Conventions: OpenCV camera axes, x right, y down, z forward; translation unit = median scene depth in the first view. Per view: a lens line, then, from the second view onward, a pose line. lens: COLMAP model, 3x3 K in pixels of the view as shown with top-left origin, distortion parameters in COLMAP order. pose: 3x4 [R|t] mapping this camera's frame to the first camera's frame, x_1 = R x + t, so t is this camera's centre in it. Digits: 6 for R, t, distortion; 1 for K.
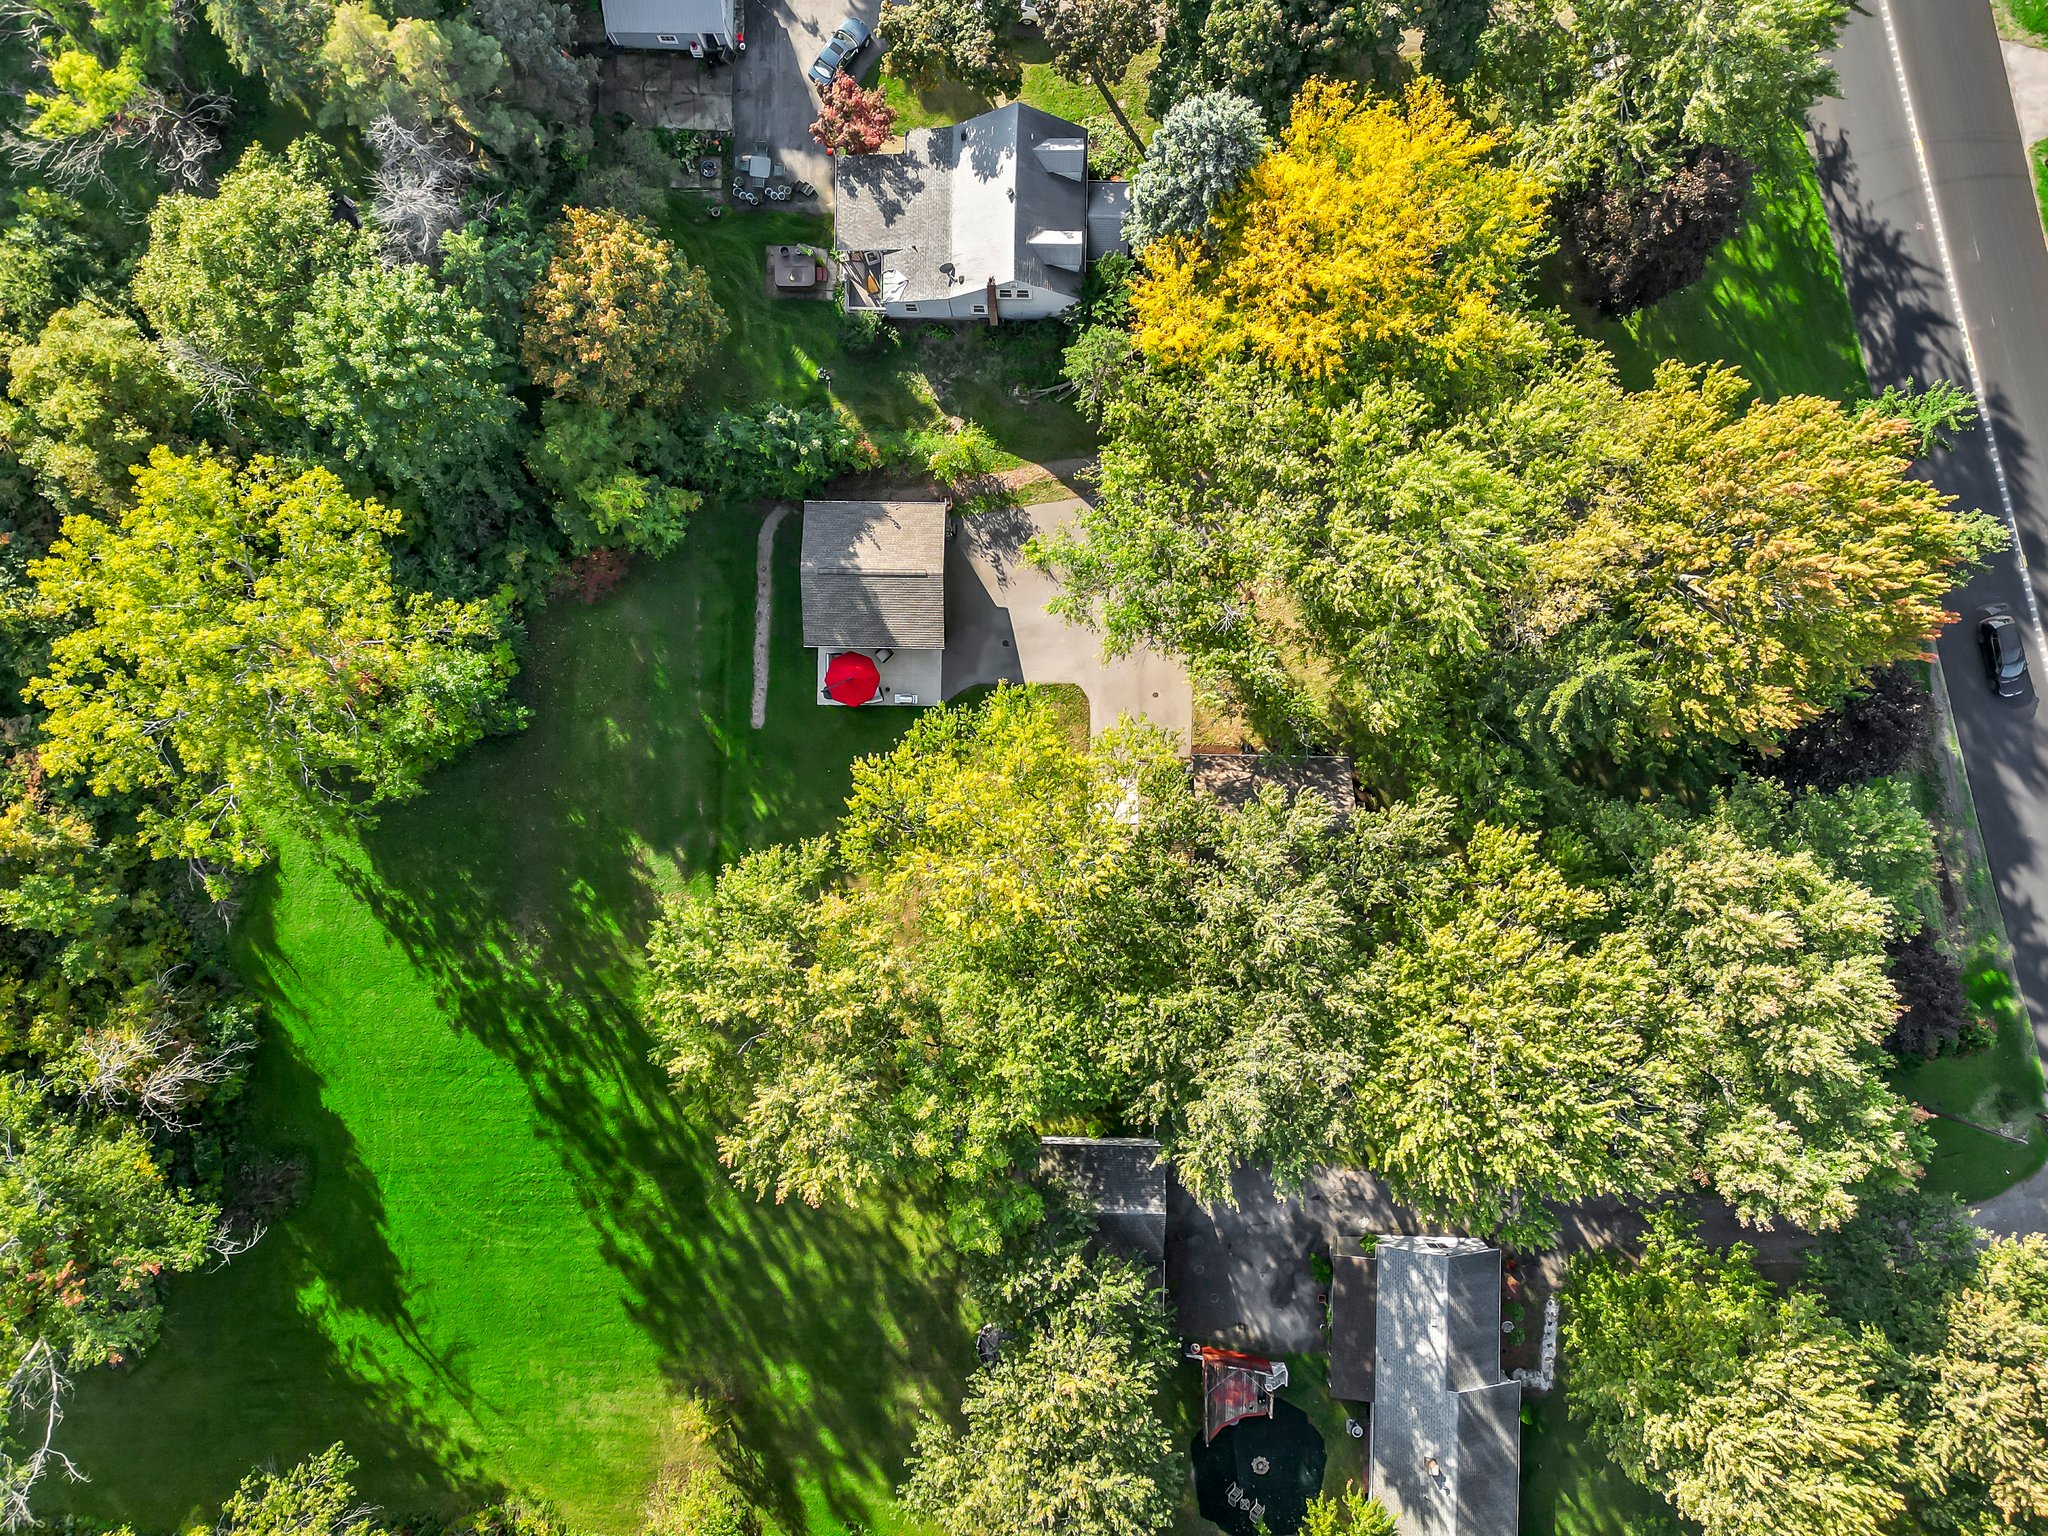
lens RADIAL K [[1483.7, 0, 1023.6], [0, 1483.7, 774.3], [0, 0, 1]] dist [0.070614, -0.064479]
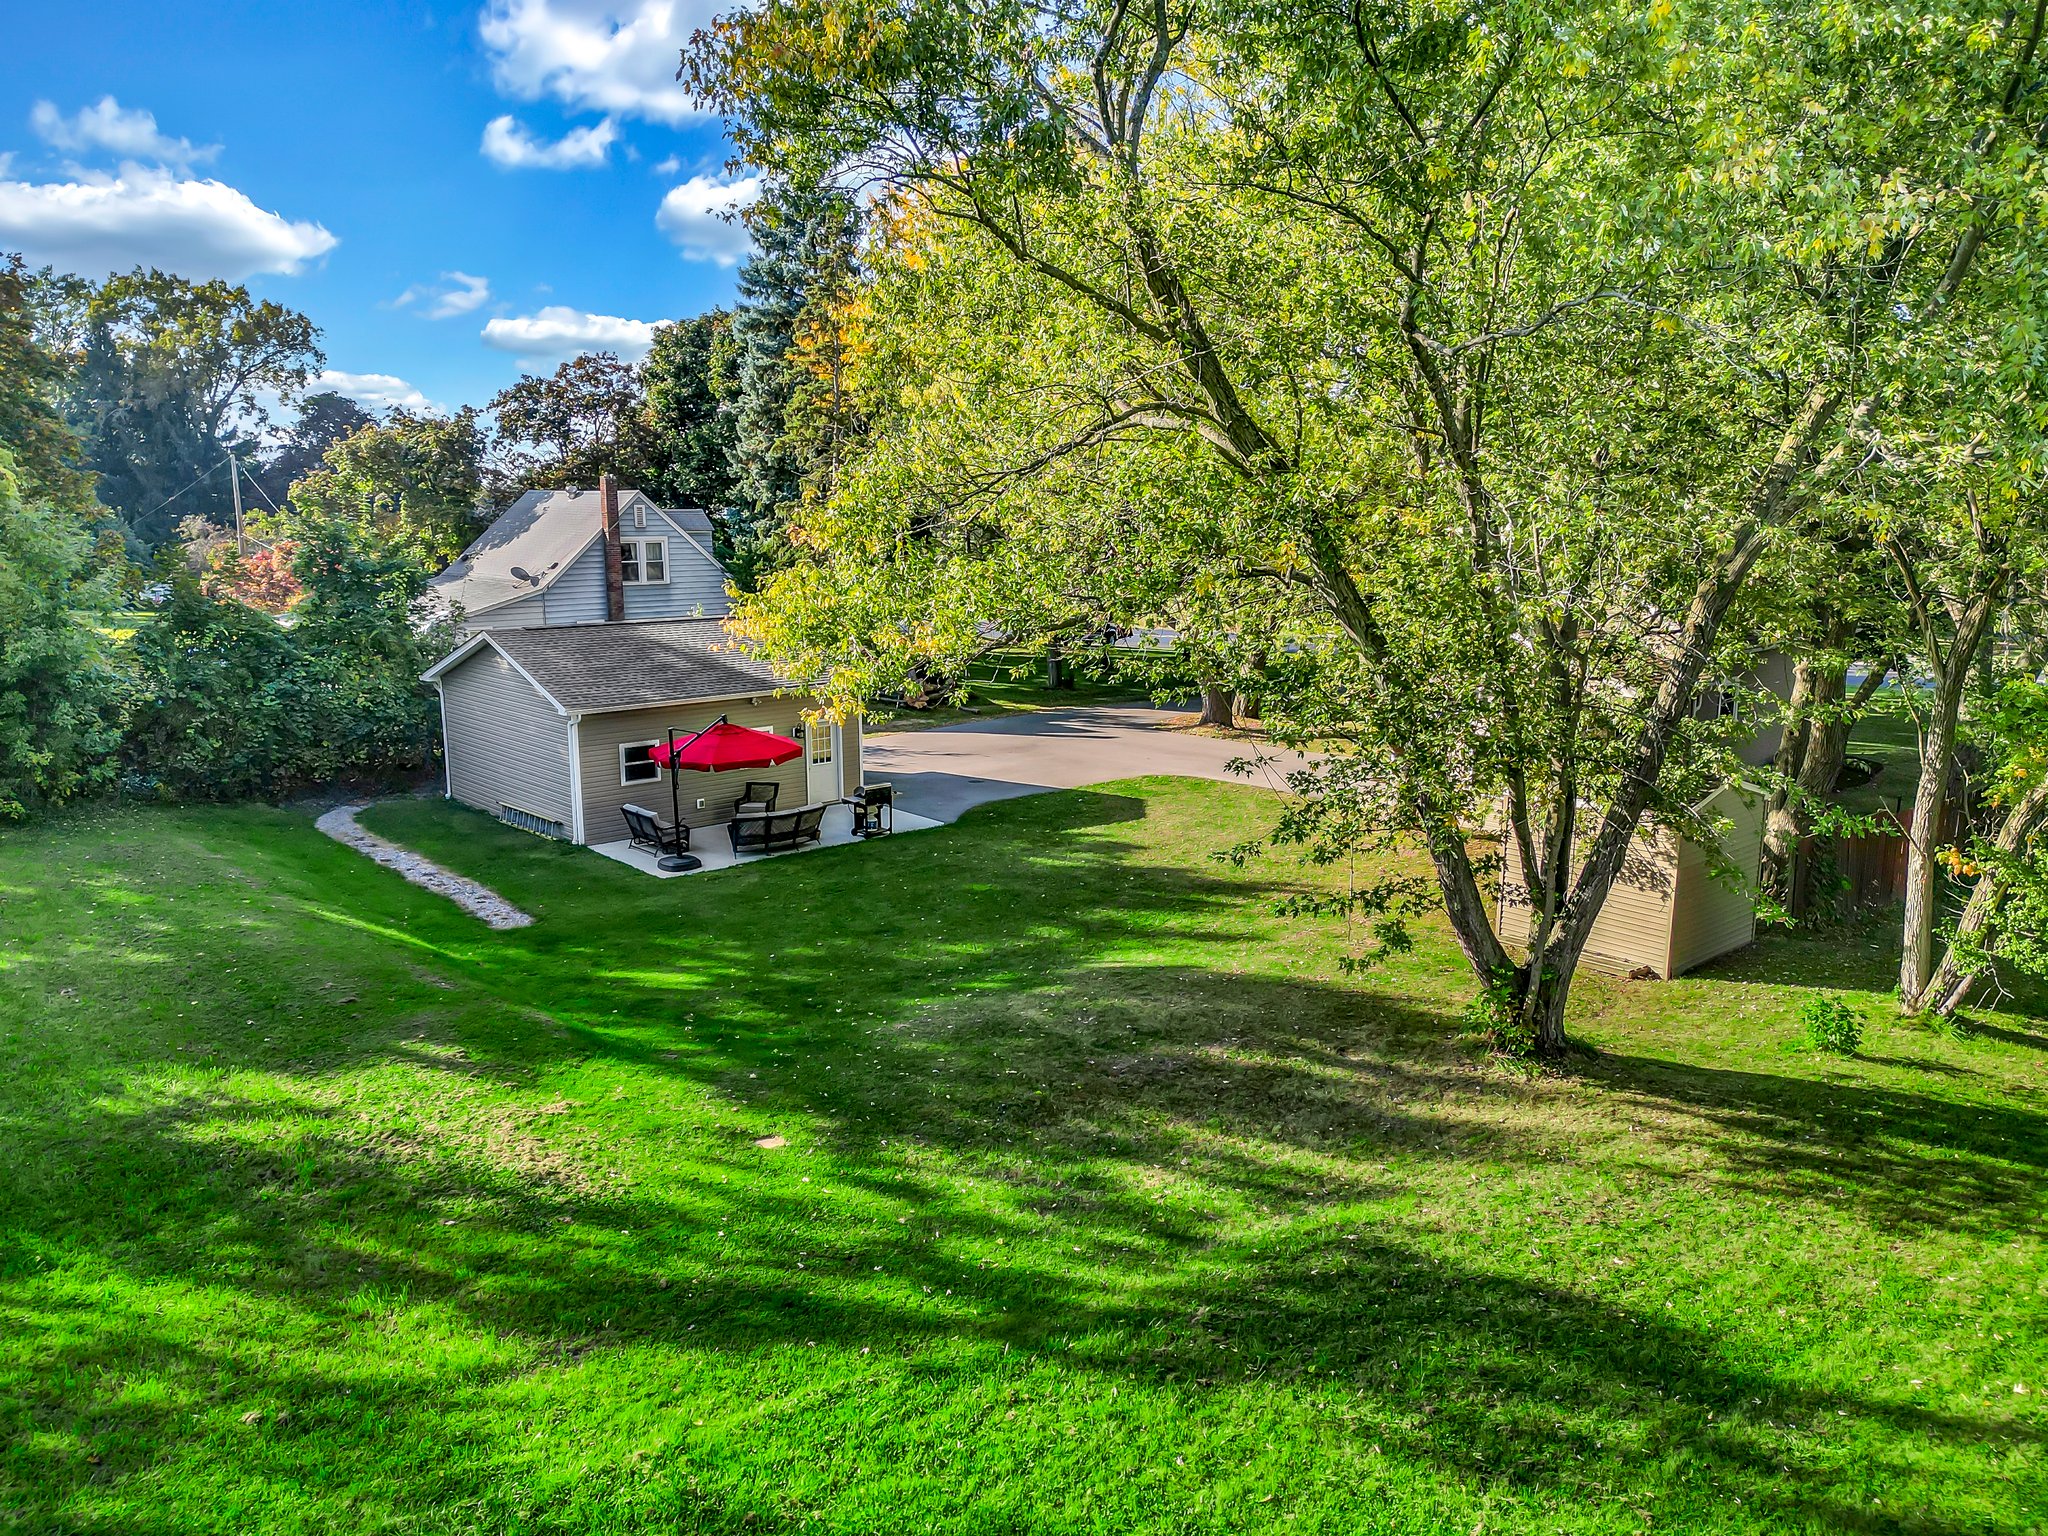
lens RADIAL K [[1487.2, 0, 1026.6], [0, 1487.2, 773.2], [0, 0, 1]] dist [0.077506, -0.086721]
pose [[0.740382, -0.115134, 0.662252, -0.351597], [0.672172, 0.133097, -0.728333, 0.293238], [-0.004288, 0.984393, 0.175932, 1.080192]]
